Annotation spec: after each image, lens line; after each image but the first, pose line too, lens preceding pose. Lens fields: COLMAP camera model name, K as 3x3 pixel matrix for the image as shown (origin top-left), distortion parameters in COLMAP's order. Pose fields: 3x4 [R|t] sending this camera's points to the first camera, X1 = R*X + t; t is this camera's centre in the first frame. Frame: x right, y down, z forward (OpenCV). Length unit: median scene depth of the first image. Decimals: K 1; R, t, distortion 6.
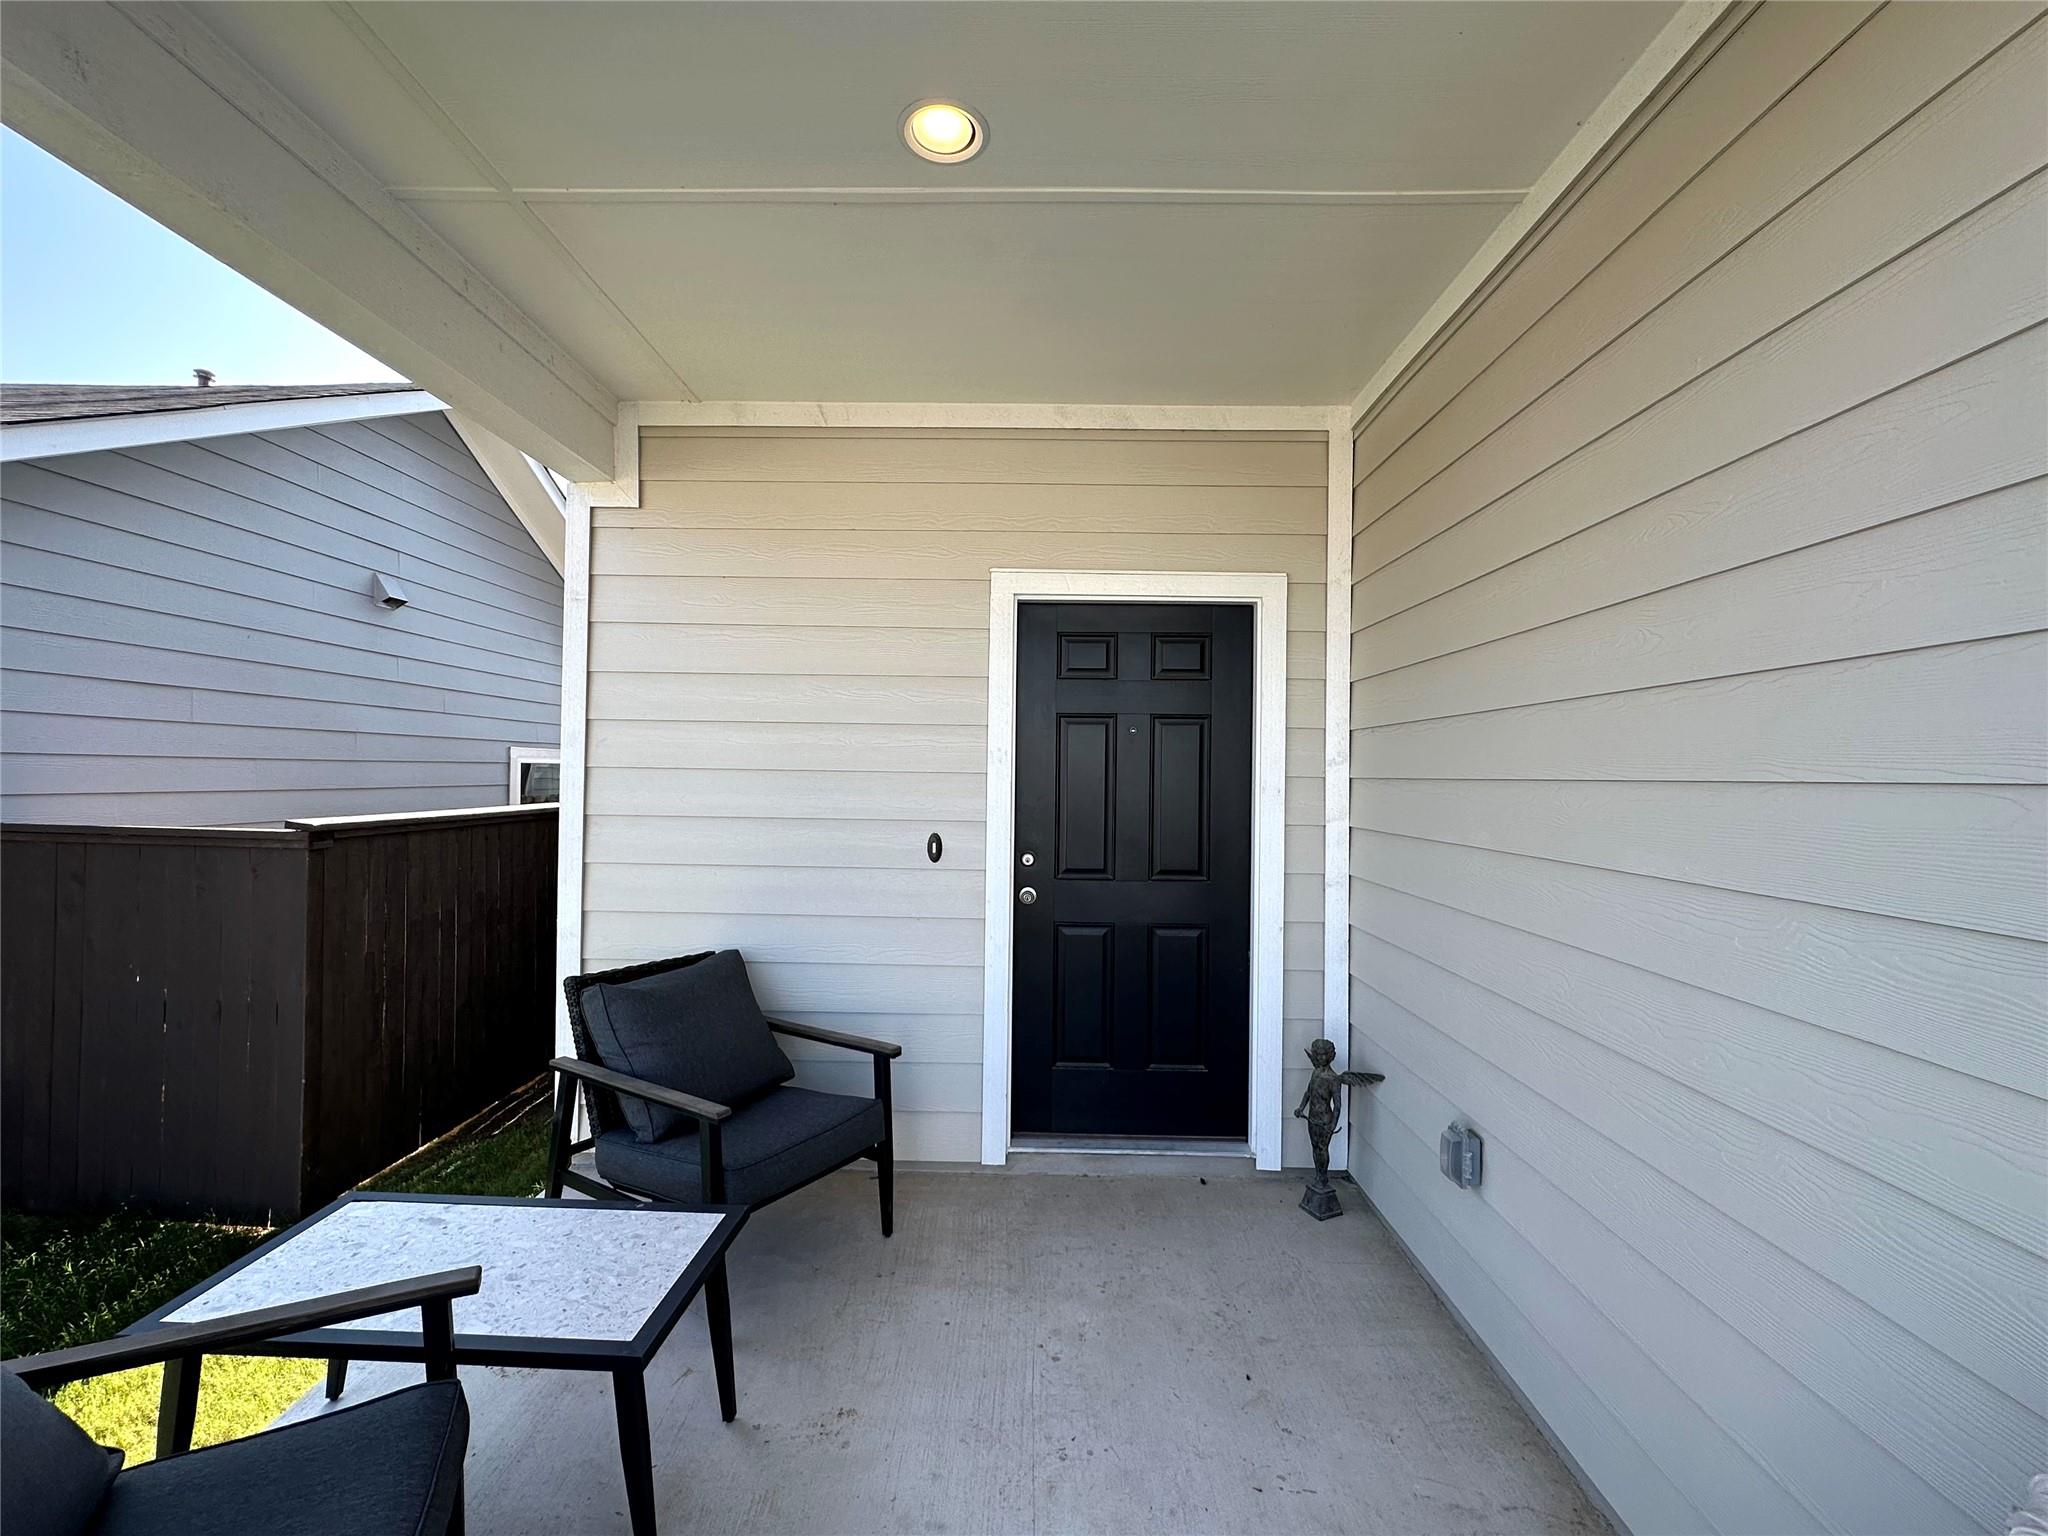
lens RADIAL K [[905.0, 0, 1025.1], [0, 905.0, 774.7], [0, 0, 1]] dist [-0.006268, -0.000108]
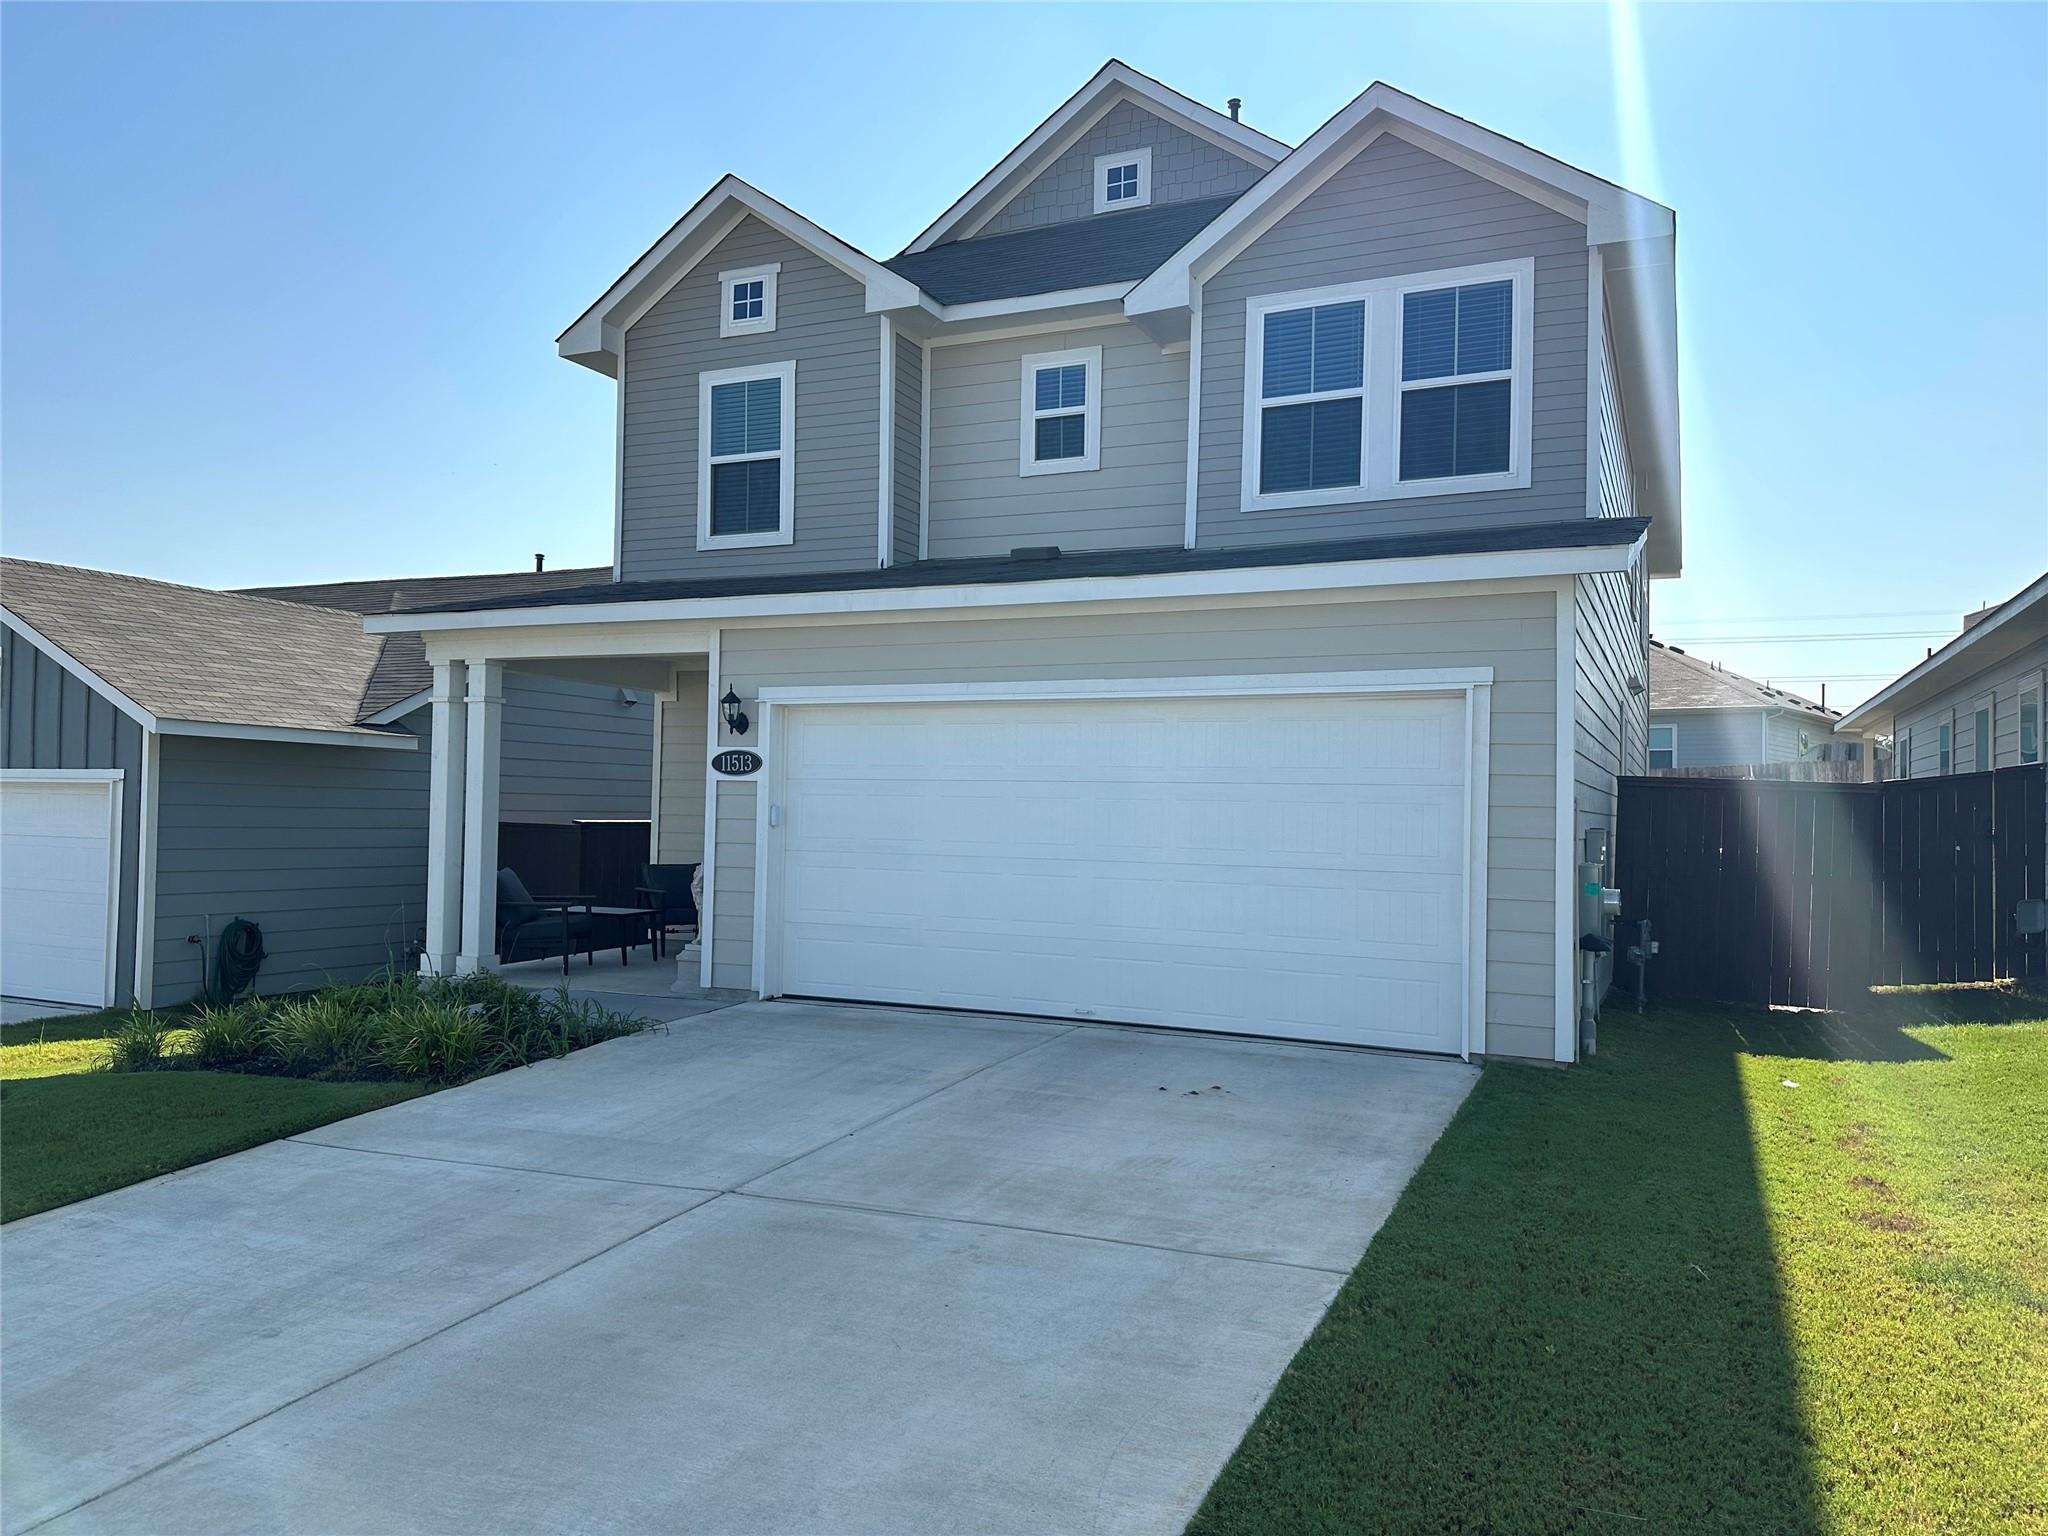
lens RADIAL K [[1431.5, 0, 1007.7], [0, 1431.5, 786.1], [0, 0, 1]] dist [0.060257, -0.046587]
pose [[0.916472, -0.002363, -0.400092, 2.211418], [-0.005891, 0.999794, -0.019399, 0.037015], [0.400055, 0.020136, 0.916270, -2.554585]]
